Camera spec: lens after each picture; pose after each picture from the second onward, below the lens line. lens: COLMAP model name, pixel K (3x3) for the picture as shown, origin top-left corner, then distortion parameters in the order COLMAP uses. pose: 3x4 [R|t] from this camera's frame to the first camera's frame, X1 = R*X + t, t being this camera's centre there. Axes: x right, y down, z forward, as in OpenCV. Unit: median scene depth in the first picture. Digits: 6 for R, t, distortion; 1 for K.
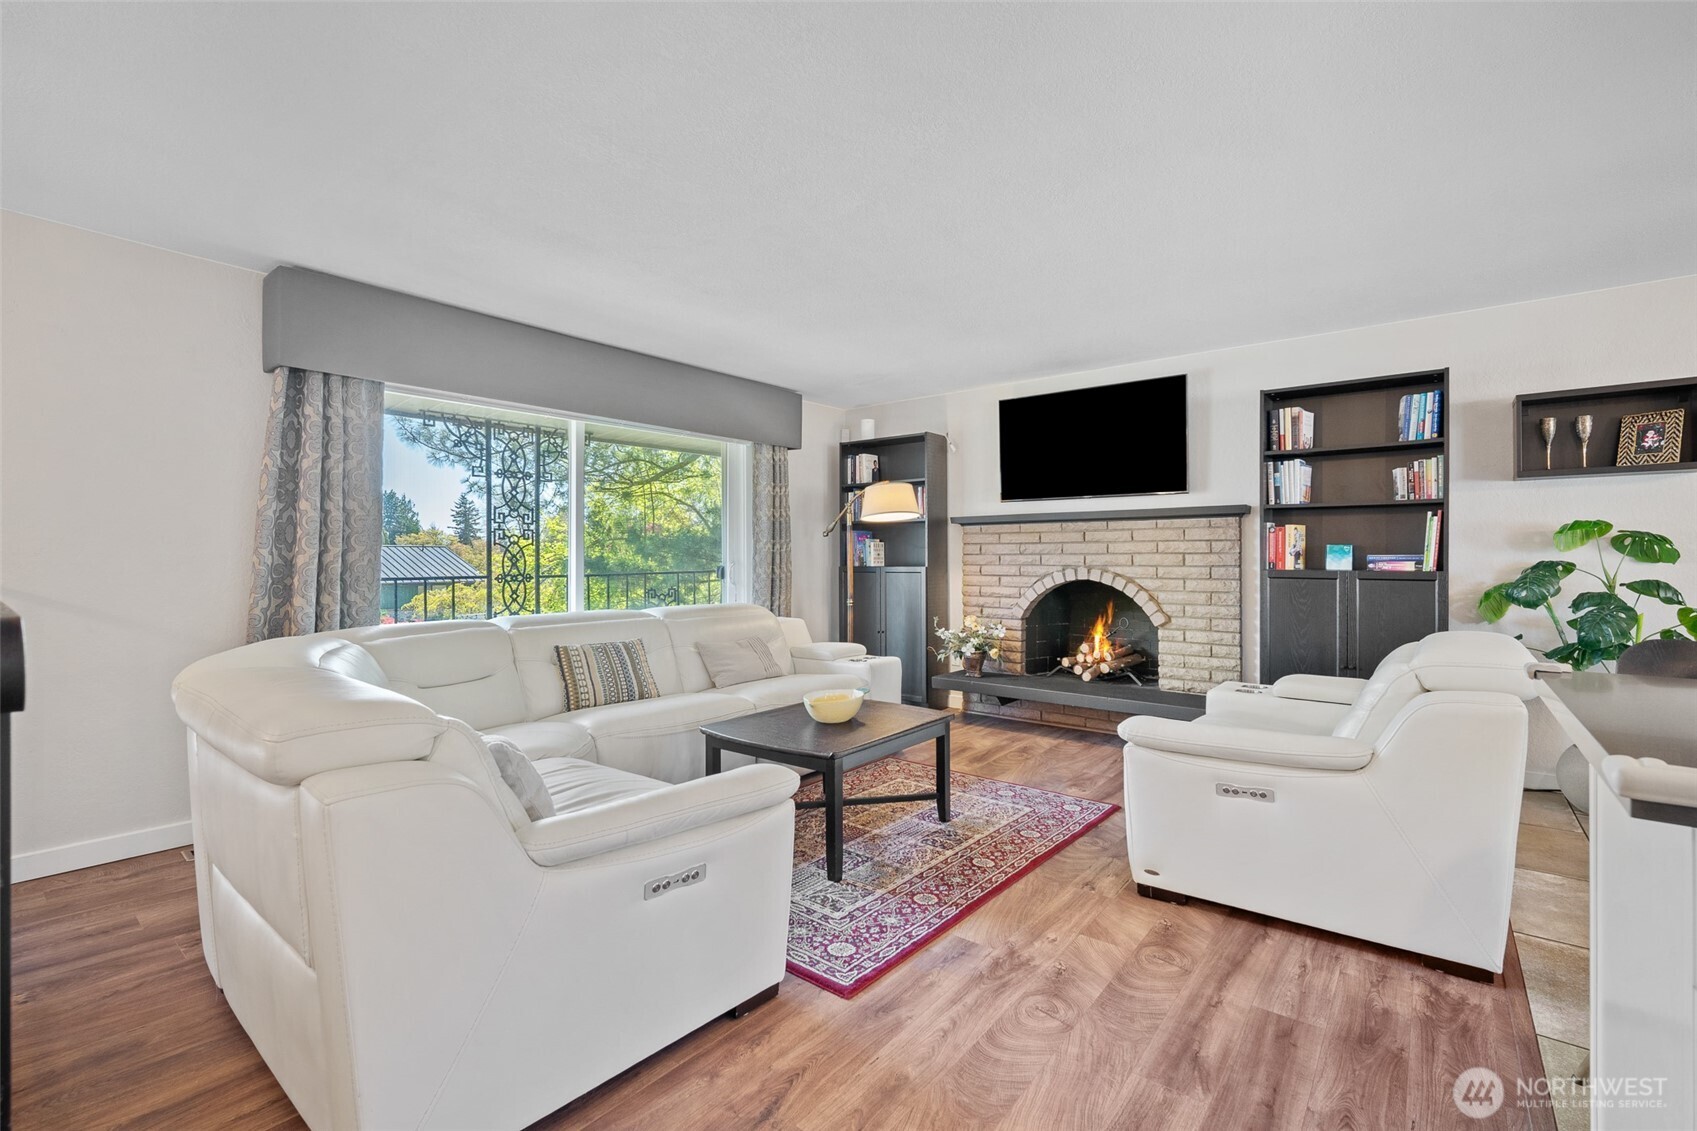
lens RADIAL K [[741.9, 0, 851.6], [0, 741.9, 555.0], [0, 0, 1]] dist [-0.014947, 0.005198]
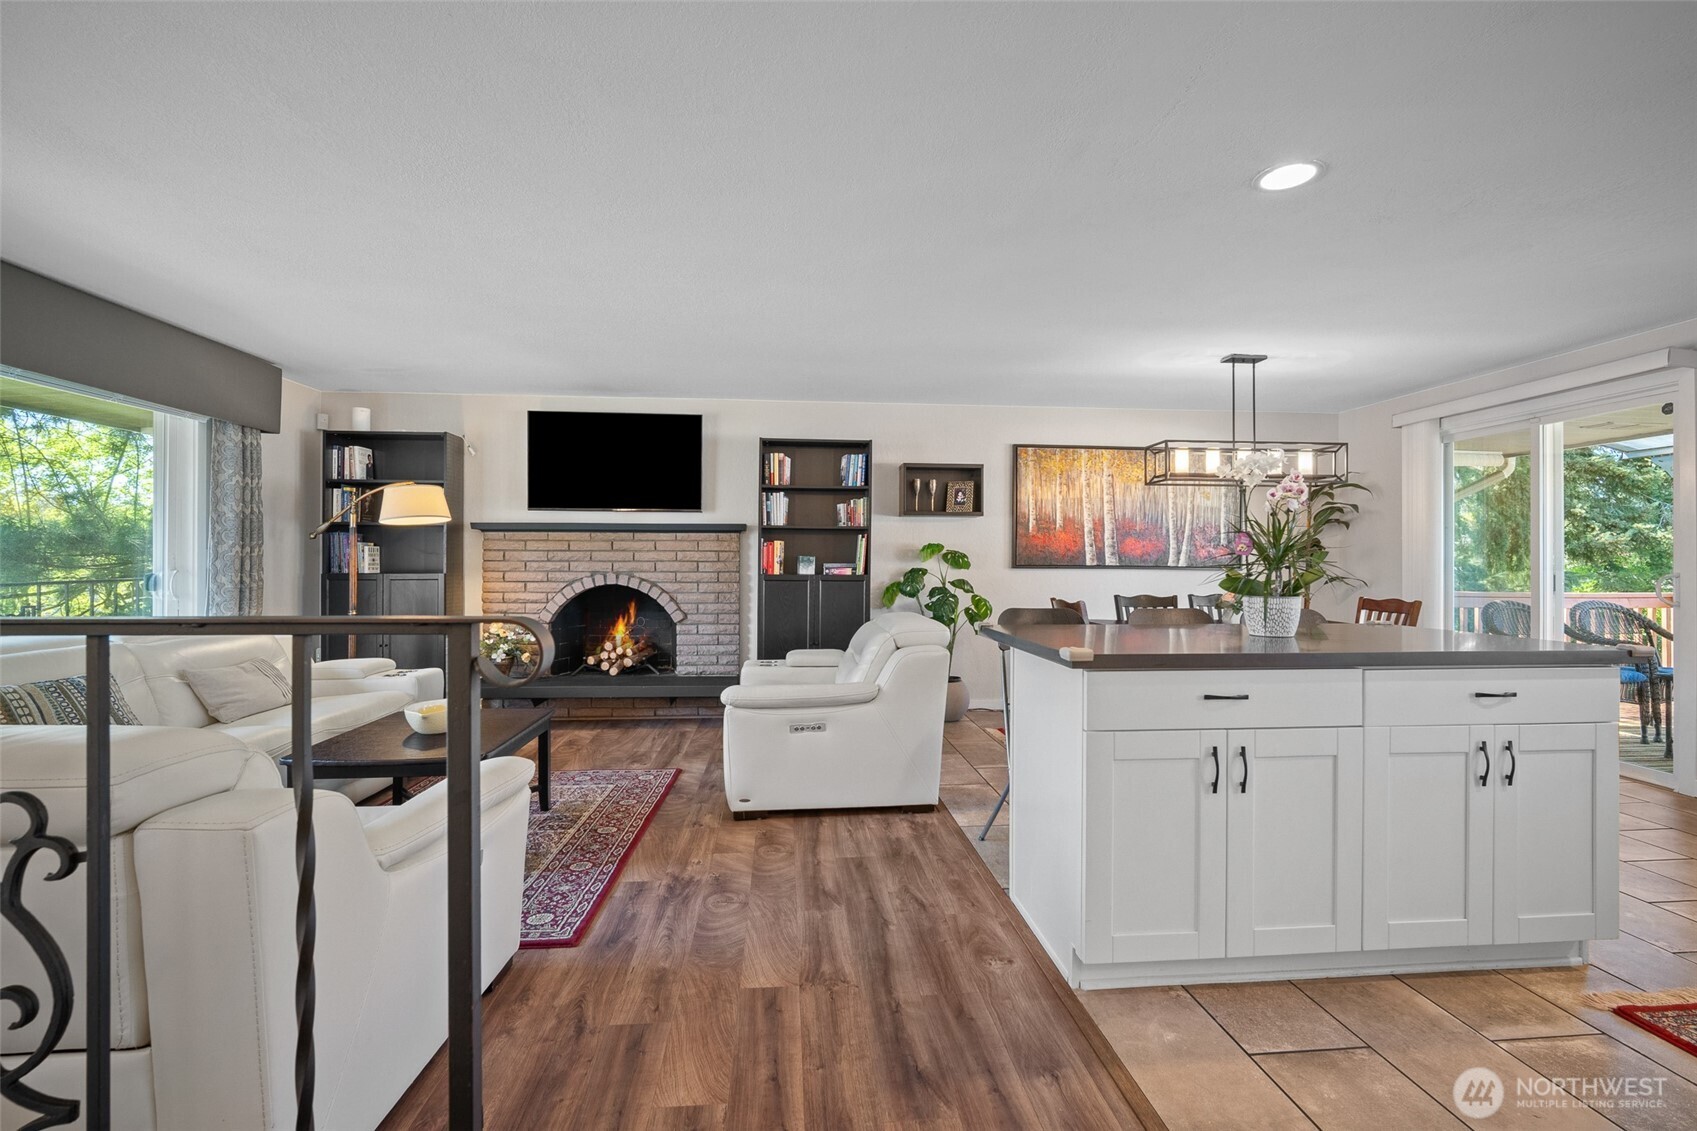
lens RADIAL K [[744.8, 0, 850.4], [0, 744.8, 559.9], [0, 0, 1]] dist [-0.015367, 0.004987]
pose [[0.723767, 0.007057, 0.690008, -0.275521], [-0.007028, 0.999971, -0.002855, -0.003898], [-0.690009, -0.002783, 0.723796, -0.077657]]
